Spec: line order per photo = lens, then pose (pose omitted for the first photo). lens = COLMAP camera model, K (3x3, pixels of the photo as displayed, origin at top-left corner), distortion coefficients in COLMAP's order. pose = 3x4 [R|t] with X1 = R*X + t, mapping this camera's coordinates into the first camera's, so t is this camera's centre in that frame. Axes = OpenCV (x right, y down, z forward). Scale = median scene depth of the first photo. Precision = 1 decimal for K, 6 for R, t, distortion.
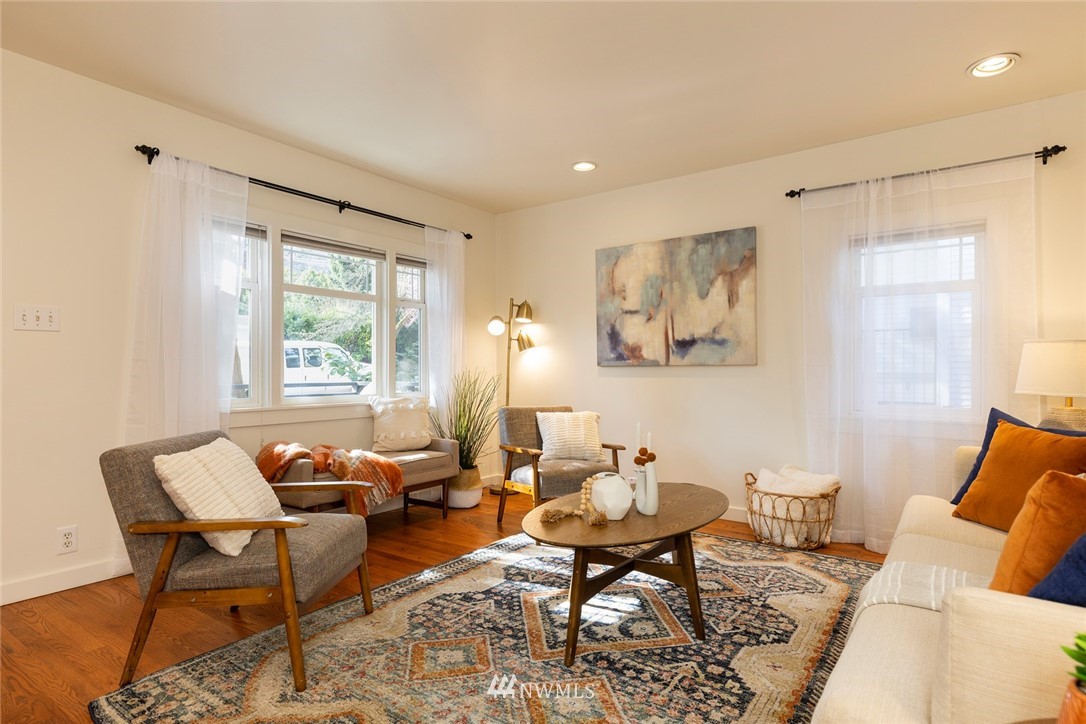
lens RADIAL K [[578.3, 0, 543.0], [0, 578.3, 362.0], [0, 0, 1]] dist [-0.002482, 0.000560]
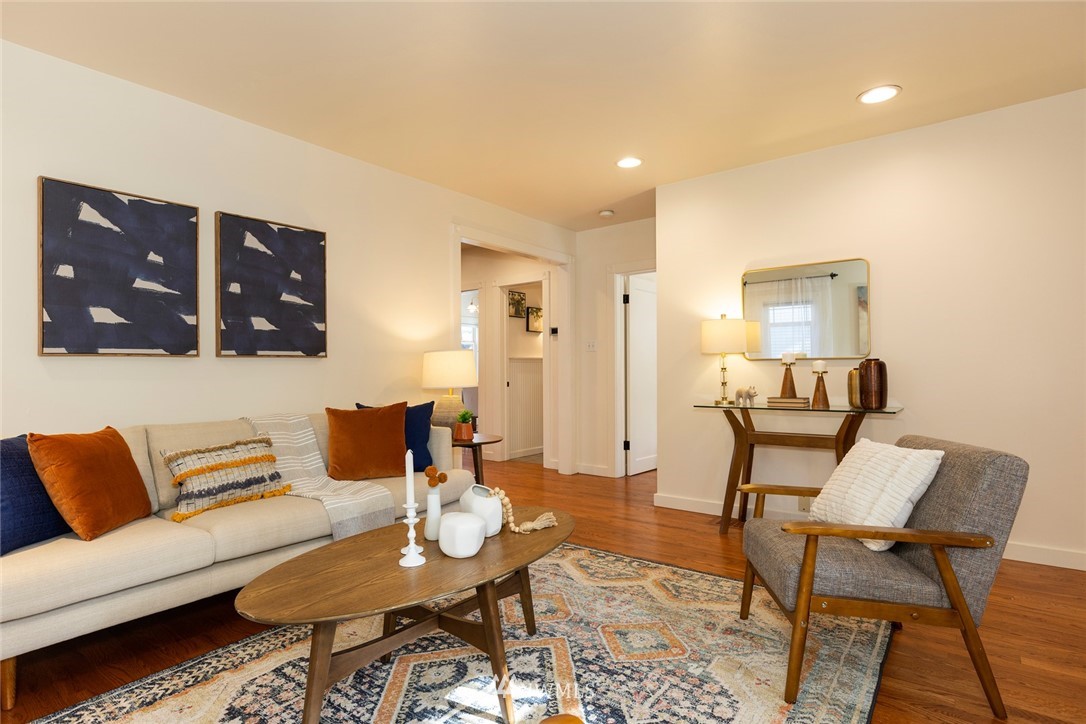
lens RADIAL K [[565.2, 0, 543.0], [0, 565.2, 362.0], [0, 0, 1]] dist [-0.000755, -0.000522]
pose [[-0.999274, 0.009948, 0.036786, -0.013467], [0.008962, 0.999599, -0.026869, 0.015035], [-0.037038, -0.026520, -0.998962, 1.304915]]
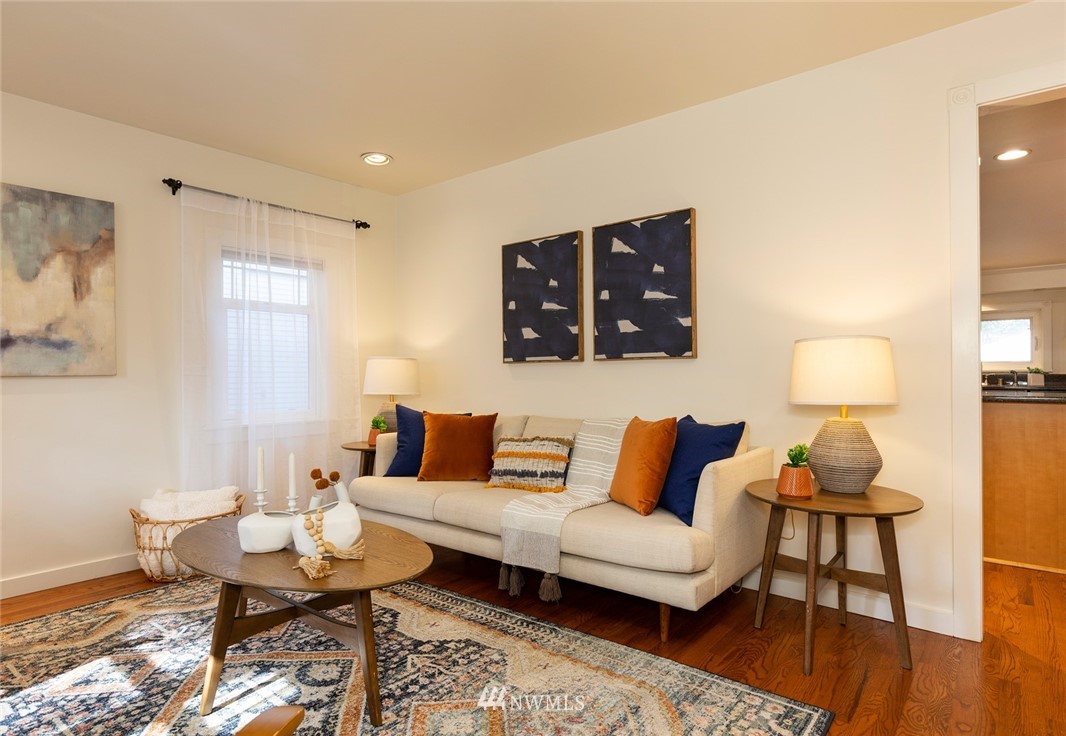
lens RADIAL K [[593.7, 0, 533.0], [0, 593.7, 368.0], [0, 0, 1]] dist [0.029444, -0.002233]
pose [[0.067033, 0.005322, 0.997737, -0.519599], [-0.004469, 0.999977, -0.005034, -0.004312], [-0.997741, -0.004122, 0.067055, 0.437890]]
